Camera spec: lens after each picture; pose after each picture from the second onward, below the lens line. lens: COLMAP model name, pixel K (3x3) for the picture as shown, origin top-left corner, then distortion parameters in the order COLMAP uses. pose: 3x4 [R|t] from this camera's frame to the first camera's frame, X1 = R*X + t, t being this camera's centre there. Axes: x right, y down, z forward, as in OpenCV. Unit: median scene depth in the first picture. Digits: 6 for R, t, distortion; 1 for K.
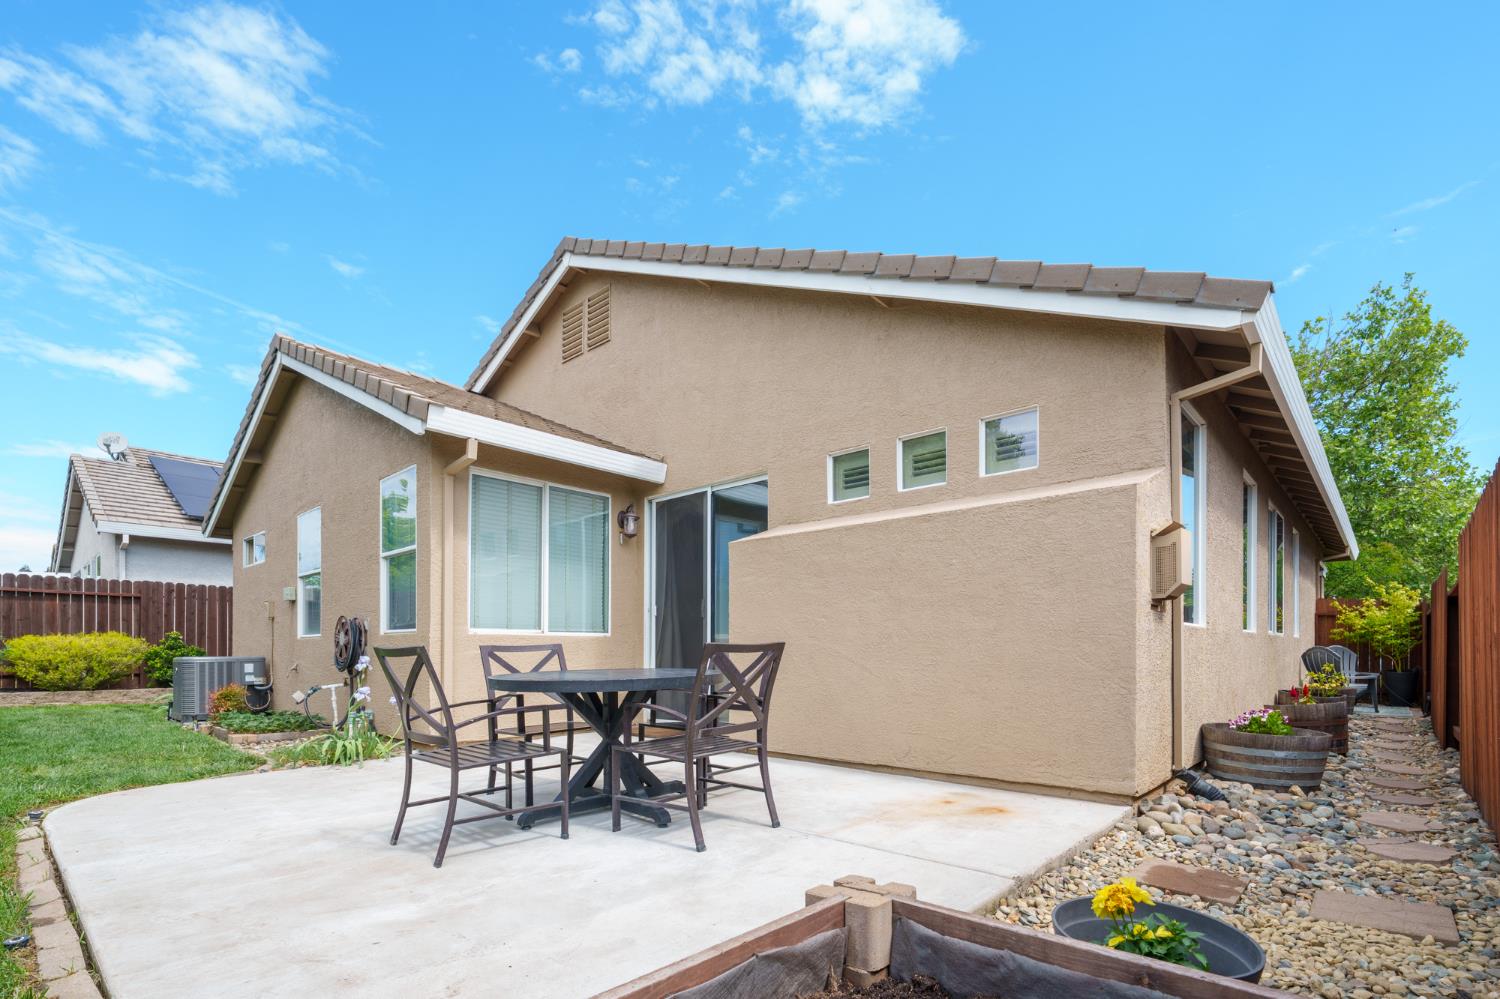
lens RADIAL K [[701.6, 0, 787.3], [0, 701.6, 659.2], [0, 0, 1]] dist [-0.000245, 0.001324]
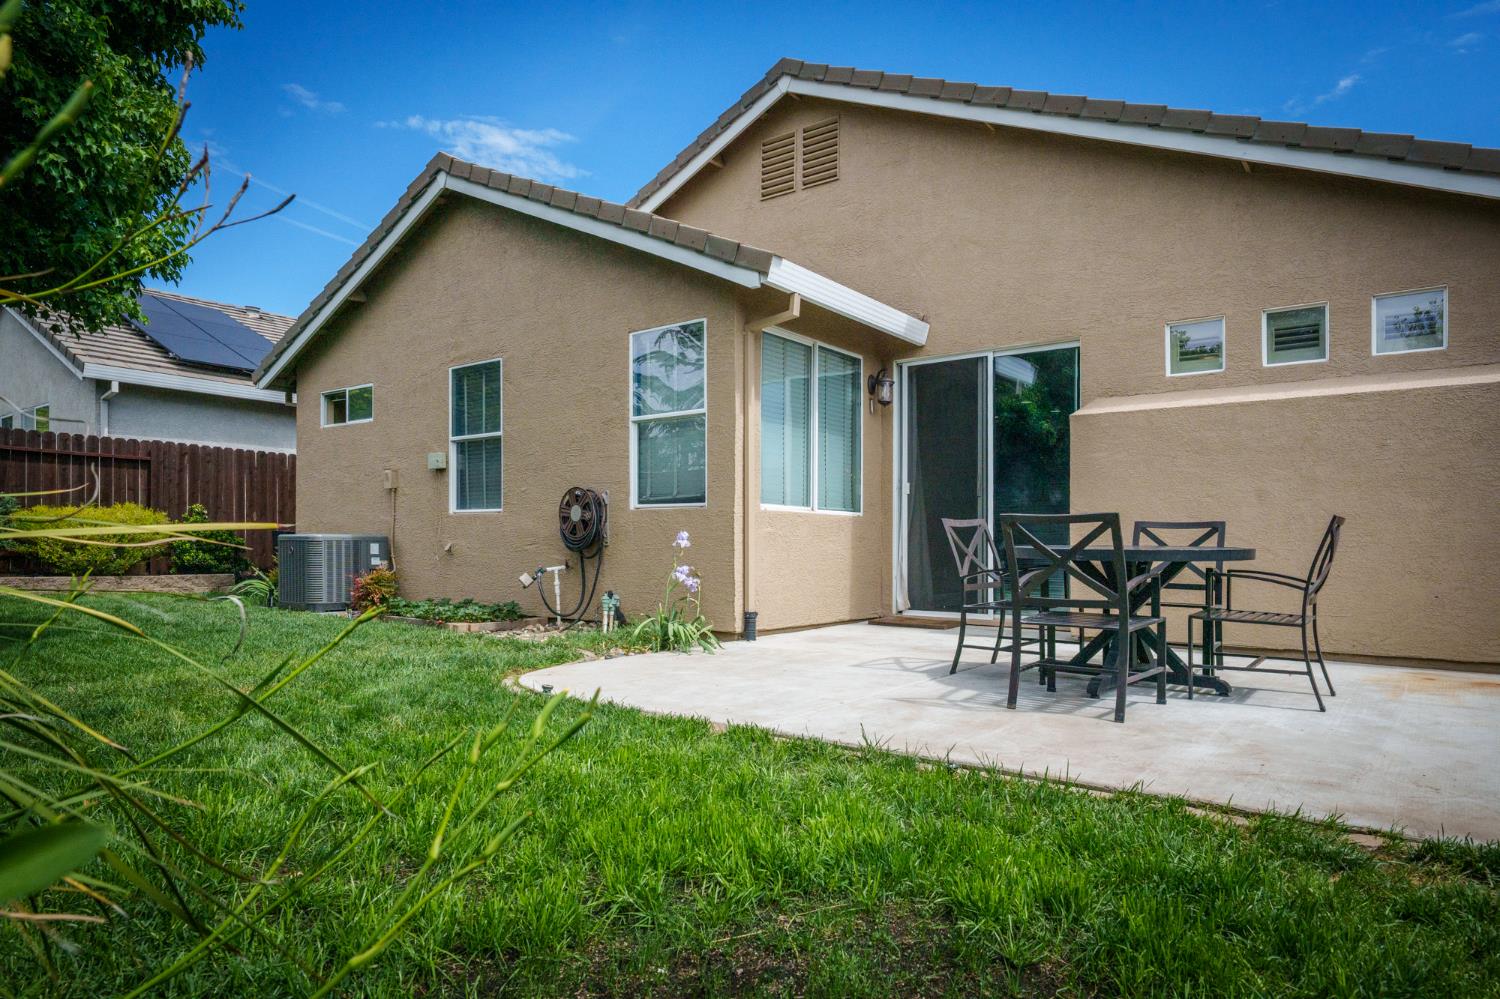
lens RADIAL K [[903.3, 0, 793.8], [0, 903.3, 547.5], [0, 0, 1]] dist [0.003654, -0.000362]
pose [[0.996659, 0.012700, 0.080676, -0.463259], [-0.011784, 0.999861, -0.011816, 0.023197], [-0.080815, 0.010826, 0.996670, -0.136127]]
